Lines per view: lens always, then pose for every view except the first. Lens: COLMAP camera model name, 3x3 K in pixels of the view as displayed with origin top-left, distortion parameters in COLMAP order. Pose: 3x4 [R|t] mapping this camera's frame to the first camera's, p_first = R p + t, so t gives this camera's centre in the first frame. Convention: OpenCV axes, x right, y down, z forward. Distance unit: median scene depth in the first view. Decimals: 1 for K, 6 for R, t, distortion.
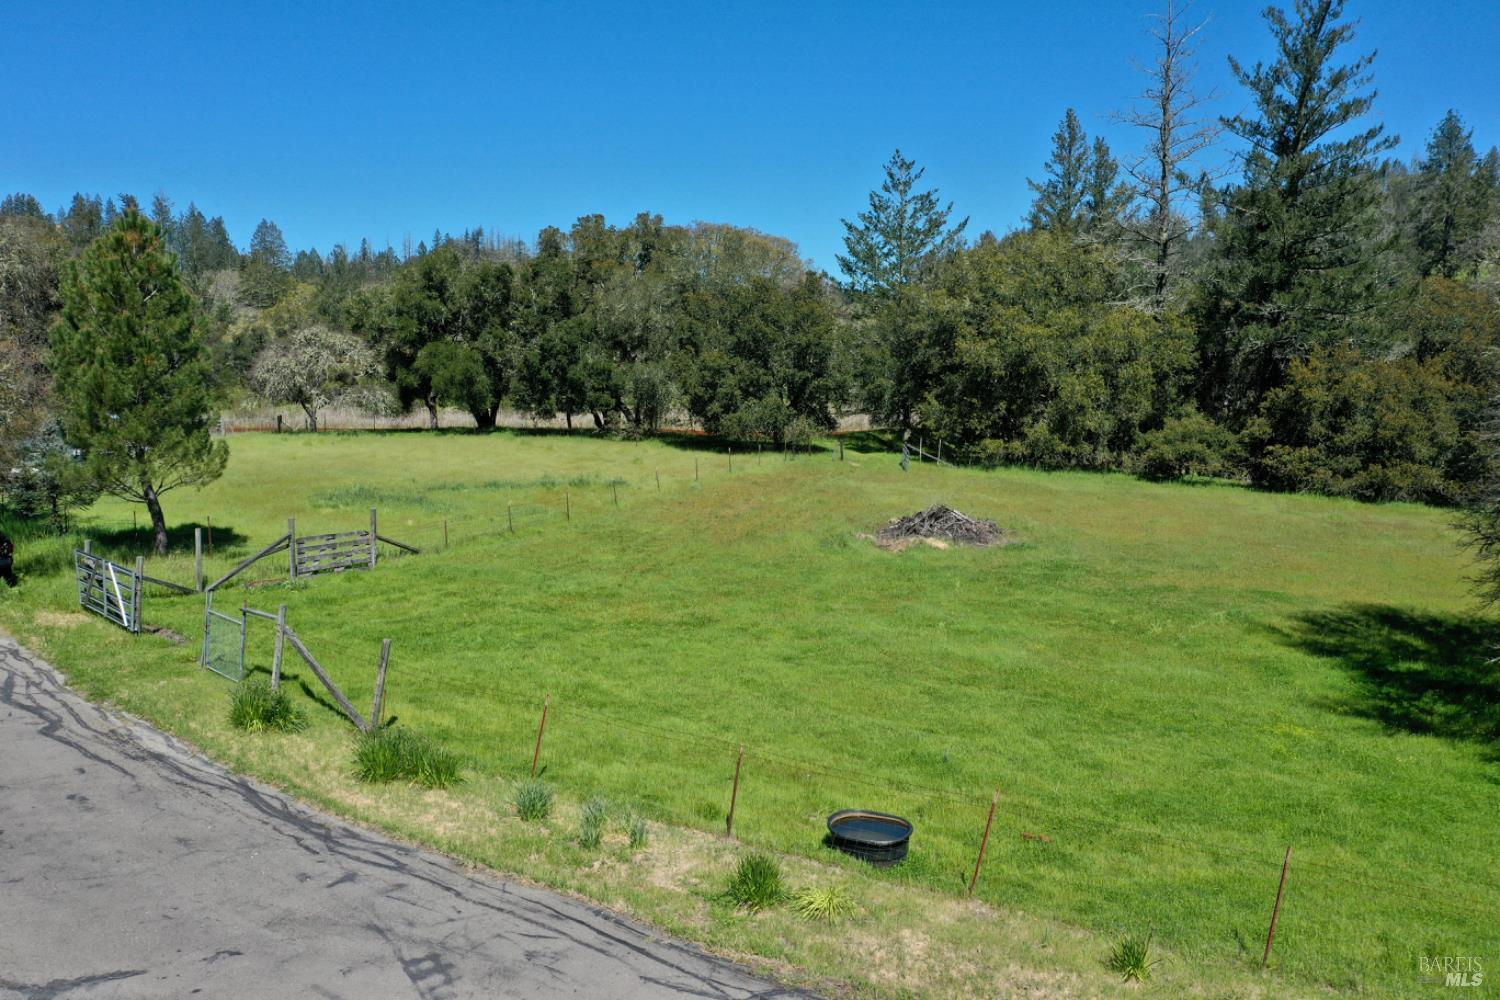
lens RADIAL K [[1183.4, 0, 751.7], [0, 1183.4, 491.9], [0, 0, 1]] dist [0.003331, -0.007627]
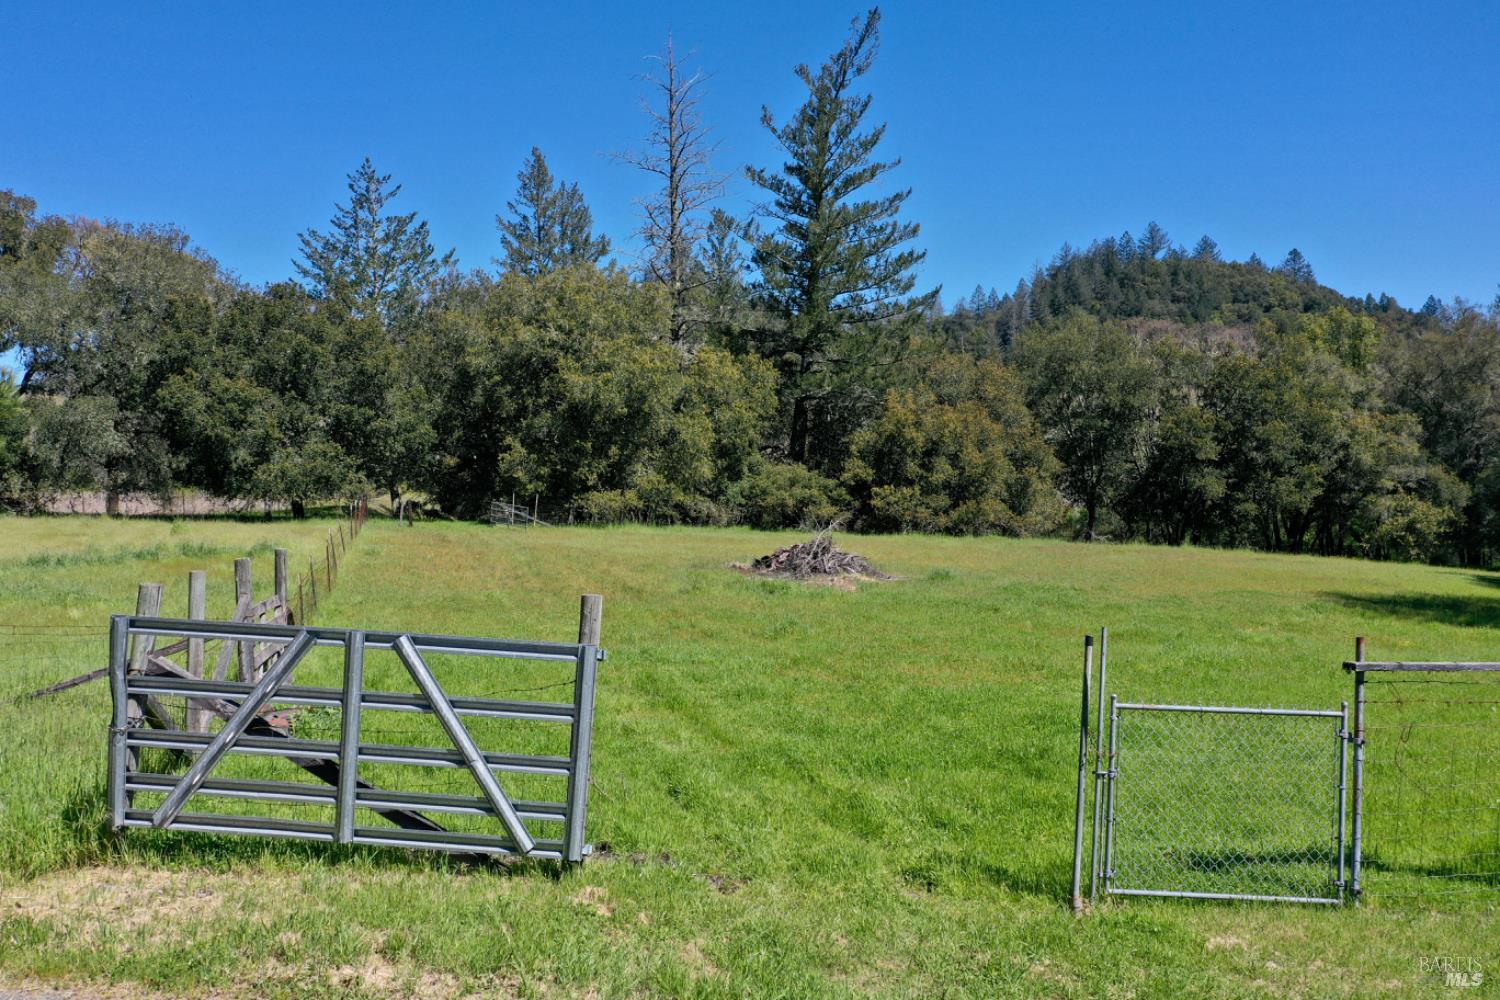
lens RADIAL K [[1183.4, 0, 751.7], [0, 1183.4, 491.9], [0, 0, 1]] dist [0.003331, -0.007627]
pose [[0.767165, -0.019131, 0.641165, -0.256842], [0.079888, 0.994622, -0.065910, 0.020317], [-0.636456, 0.101785, 0.764567, 0.285945]]
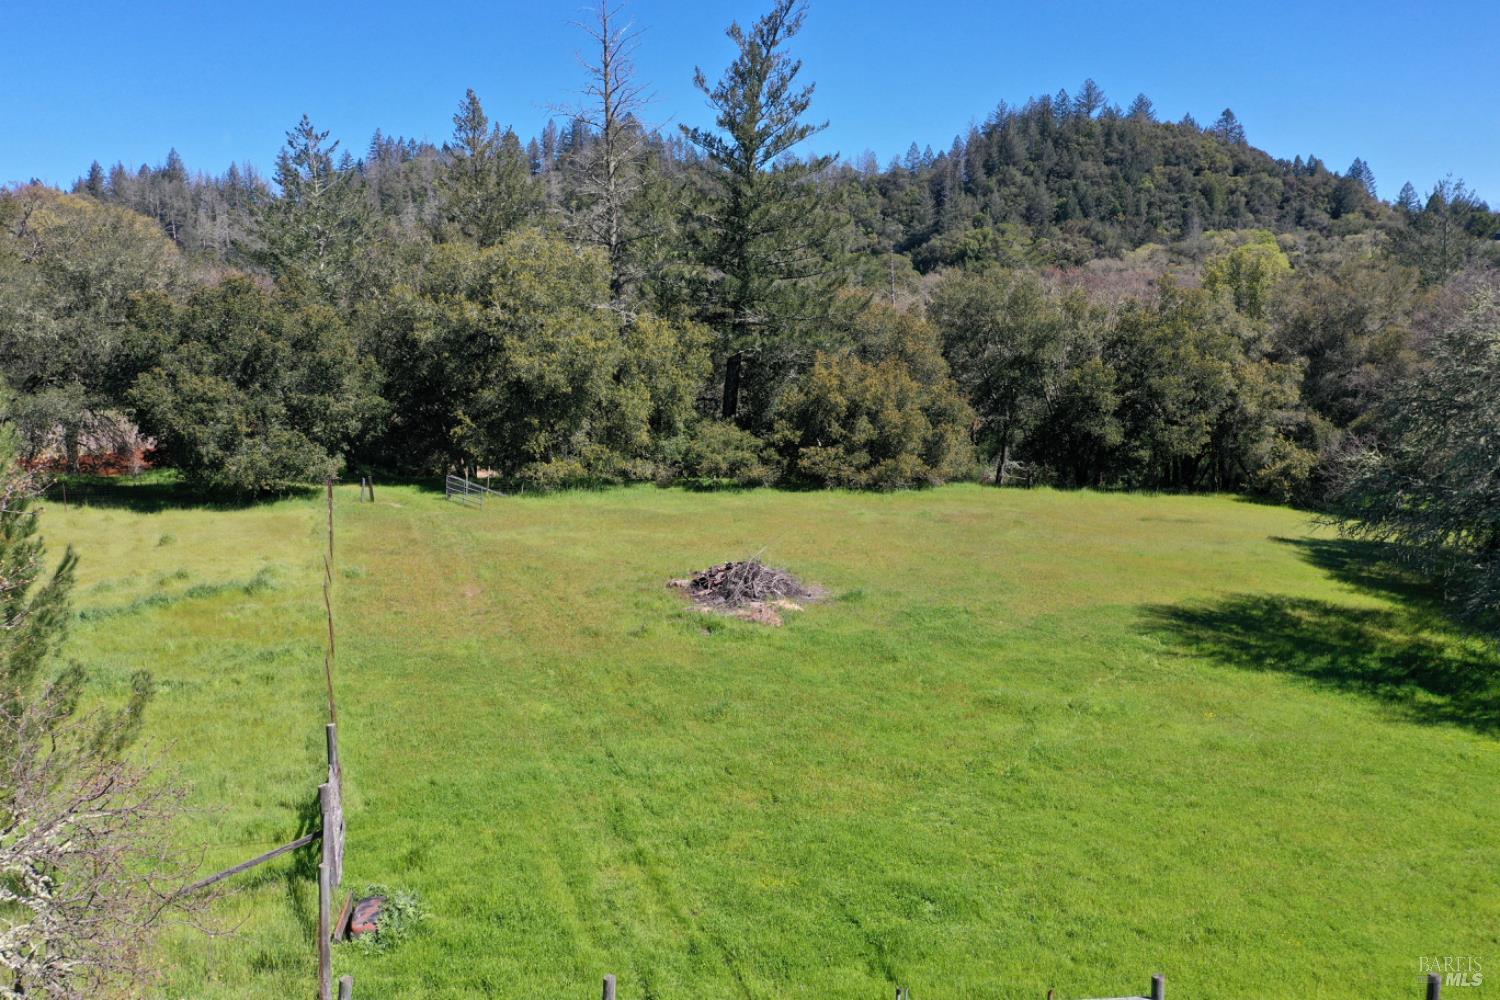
lens RADIAL K [[1183.4, 0, 751.7], [0, 1183.4, 491.9], [0, 0, 1]] dist [0.003331, -0.007627]
pose [[0.729819, -0.103416, 0.675773, -0.300586], [0.084095, 0.994565, 0.061381, -0.064171], [-0.678449, 0.012032, 0.734549, 0.226078]]
